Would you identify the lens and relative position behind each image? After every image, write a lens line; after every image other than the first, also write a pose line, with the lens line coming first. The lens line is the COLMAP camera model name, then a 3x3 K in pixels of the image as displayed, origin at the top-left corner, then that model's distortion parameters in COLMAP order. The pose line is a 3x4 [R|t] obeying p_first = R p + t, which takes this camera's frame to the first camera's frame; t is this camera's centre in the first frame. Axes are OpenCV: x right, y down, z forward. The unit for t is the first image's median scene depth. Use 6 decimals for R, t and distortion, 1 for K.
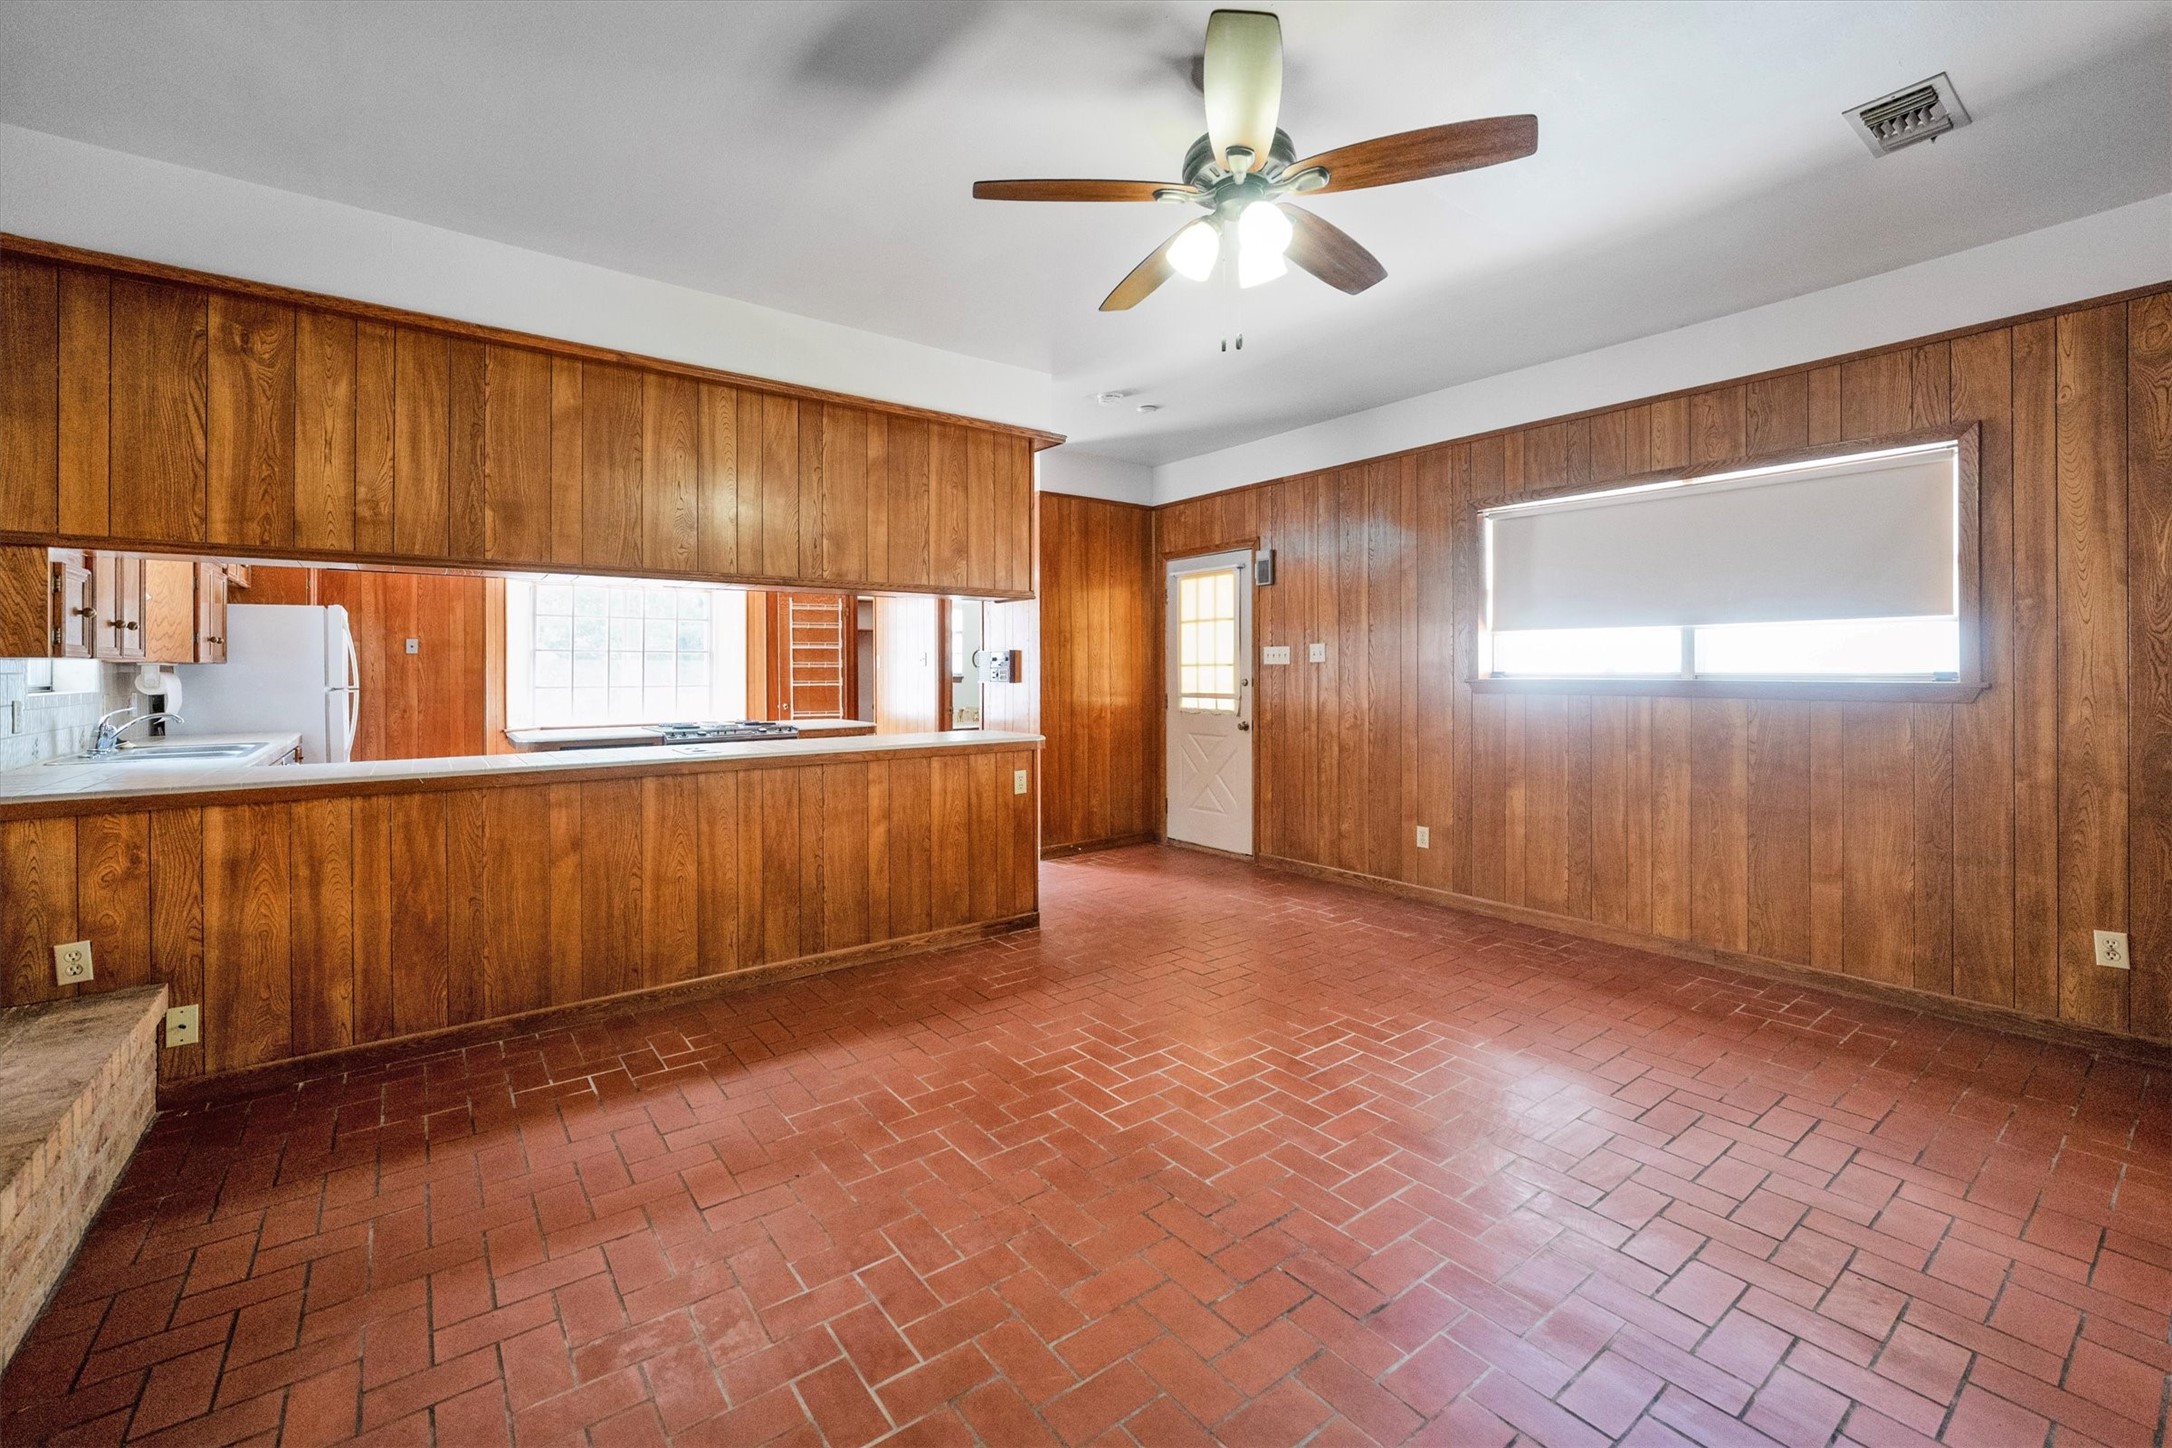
lens RADIAL K [[896.5, 0, 1064.1], [0, 896.5, 658.2], [0, 0, 1]] dist [-0.011262, 0.000268]
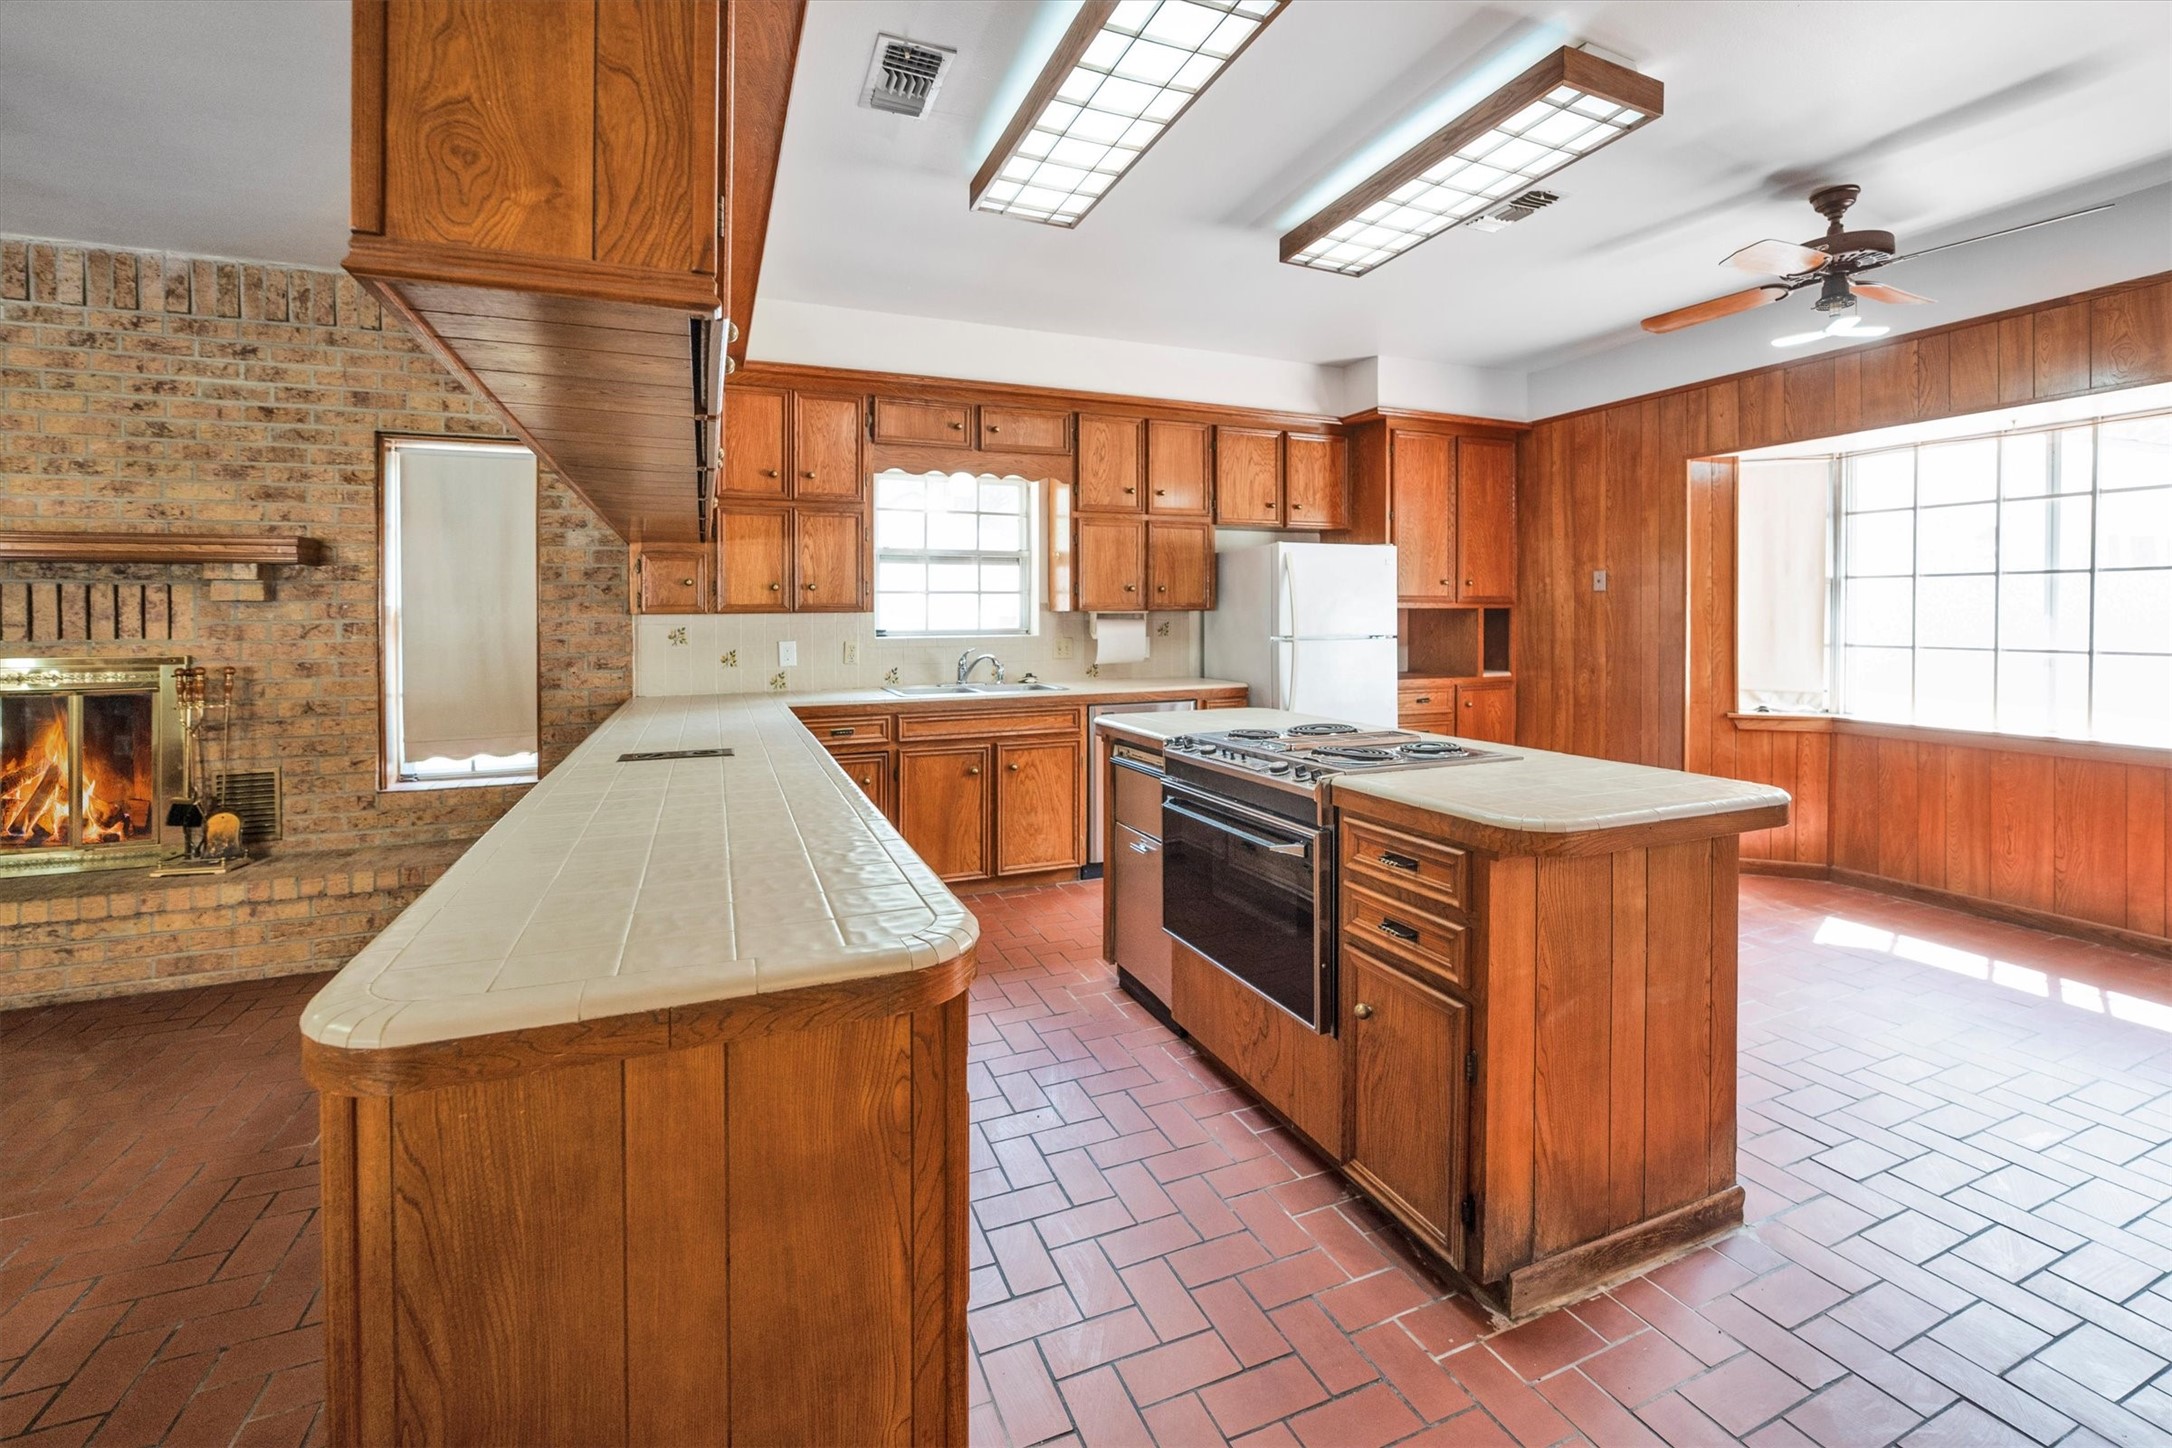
lens RADIAL K [[918.4, 0, 1079.2], [0, 918.4, 616.0], [0, 0, 1]] dist [-0.023485, 0.005882]
pose [[-0.243273, 0.007582, -0.969928, 0.147828], [0.019486, 0.999806, 0.002928, 0.008308], [0.969762, -0.018188, -0.243374, 1.483327]]
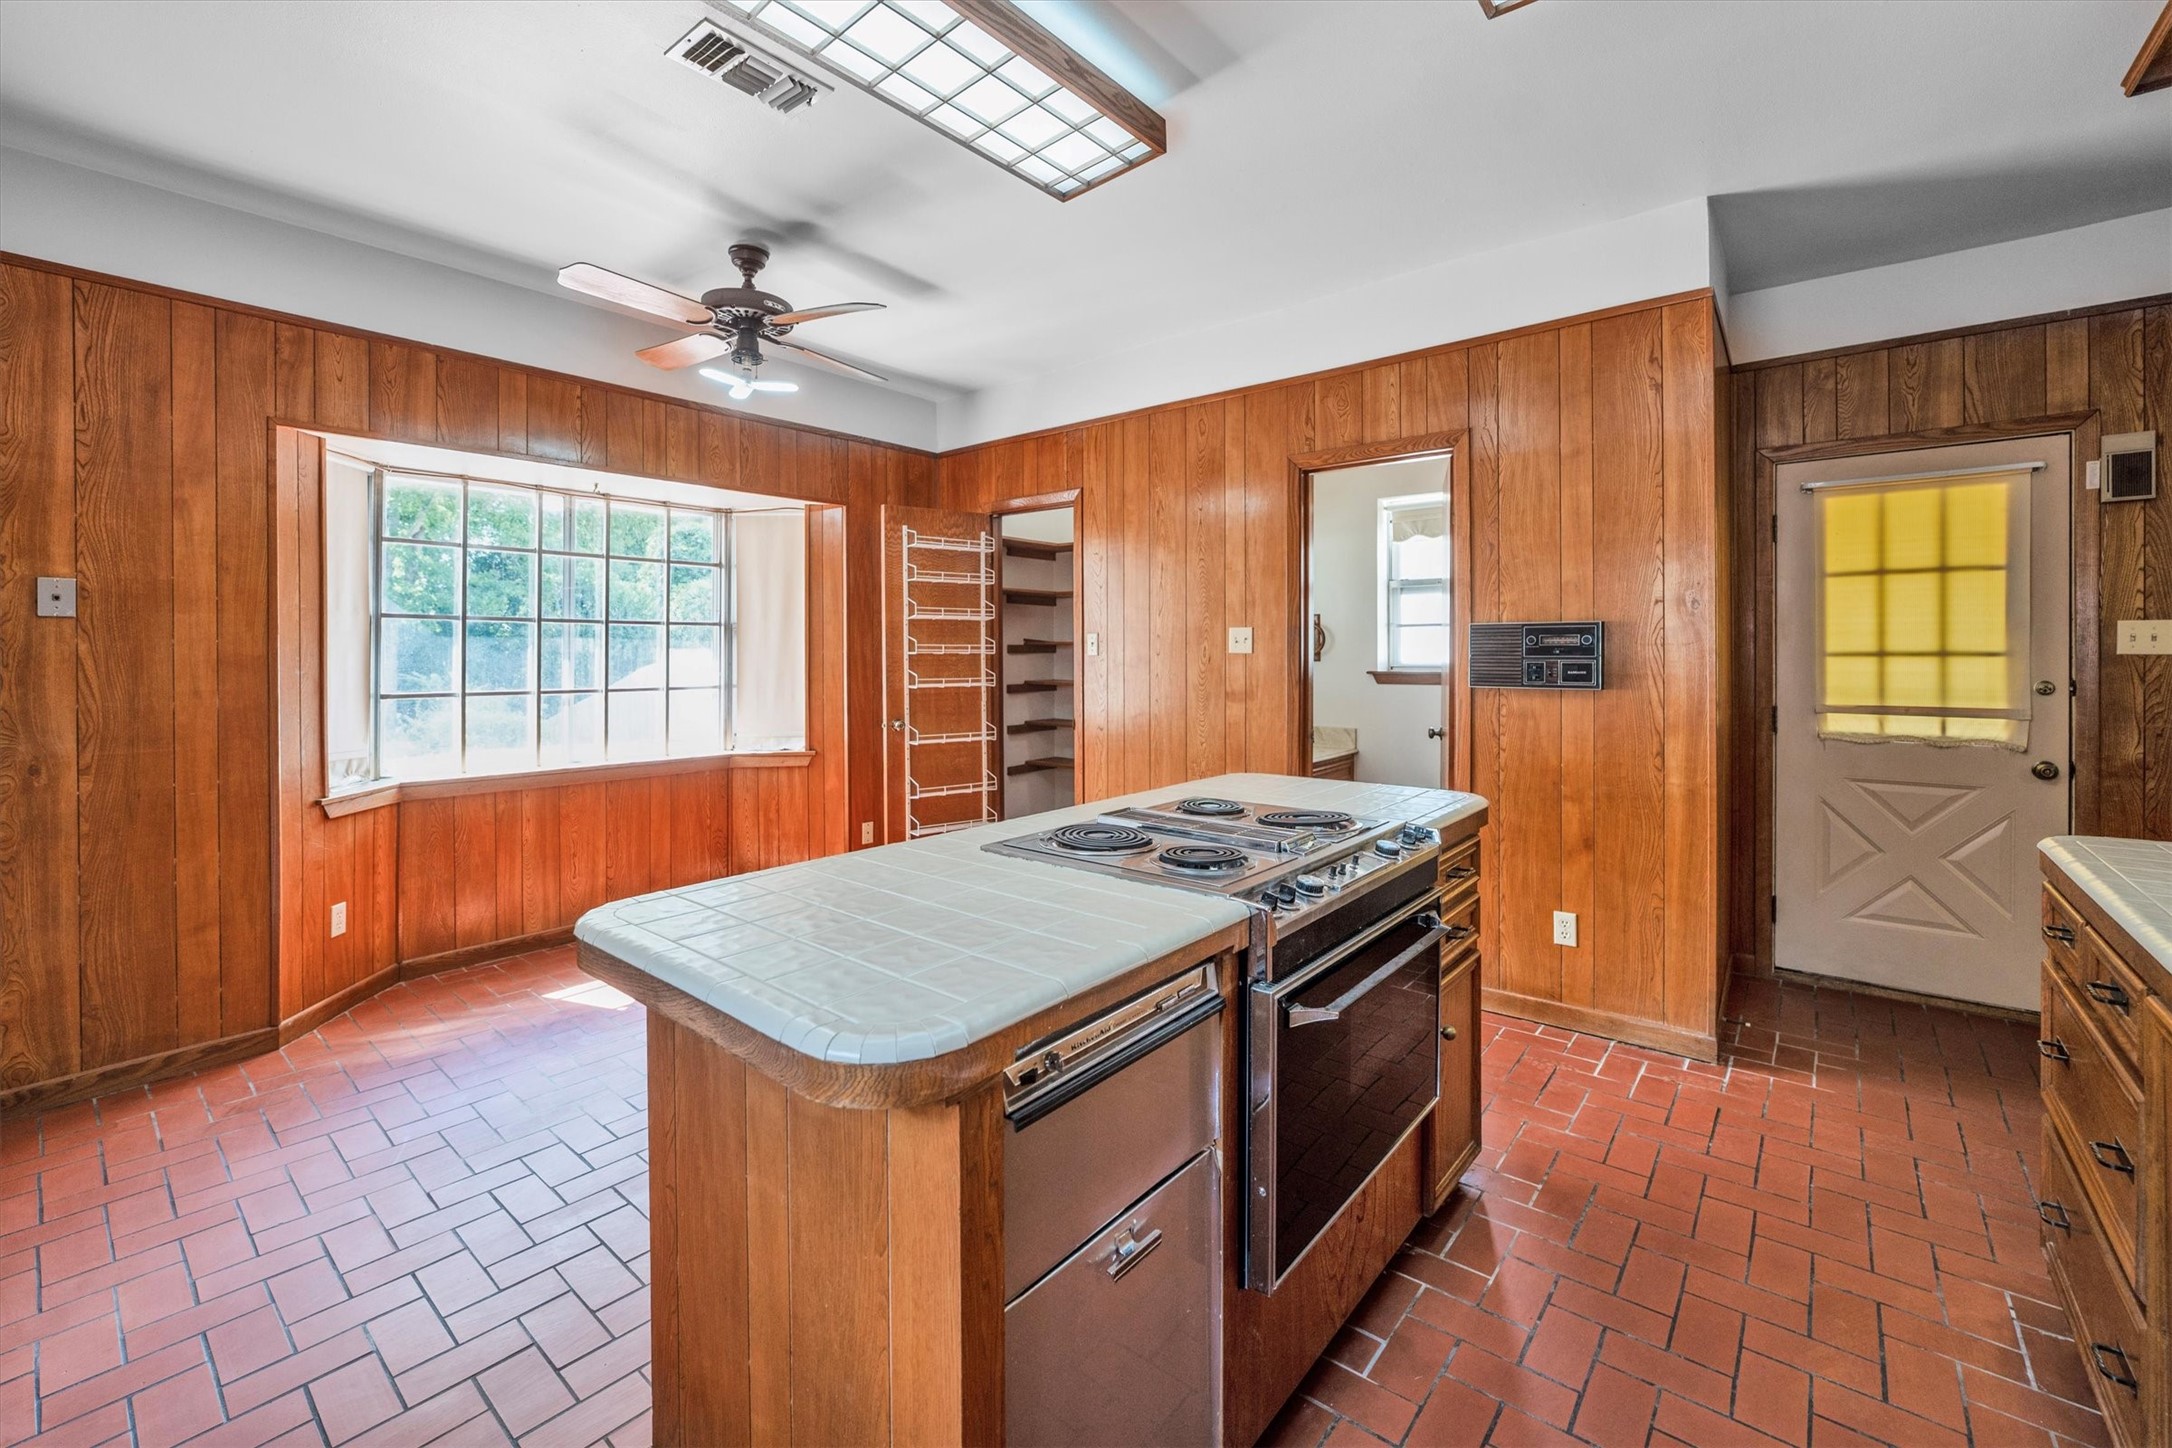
lens RADIAL K [[896.5, 0, 1064.1], [0, 896.5, 658.2], [0, 0, 1]] dist [-0.011262, 0.000268]
pose [[0.972738, 0.001092, 0.231905, -0.777979], [-0.005347, 0.999829, 0.017717, 0.006104], [-0.231846, -0.018474, 0.972577, 1.033550]]
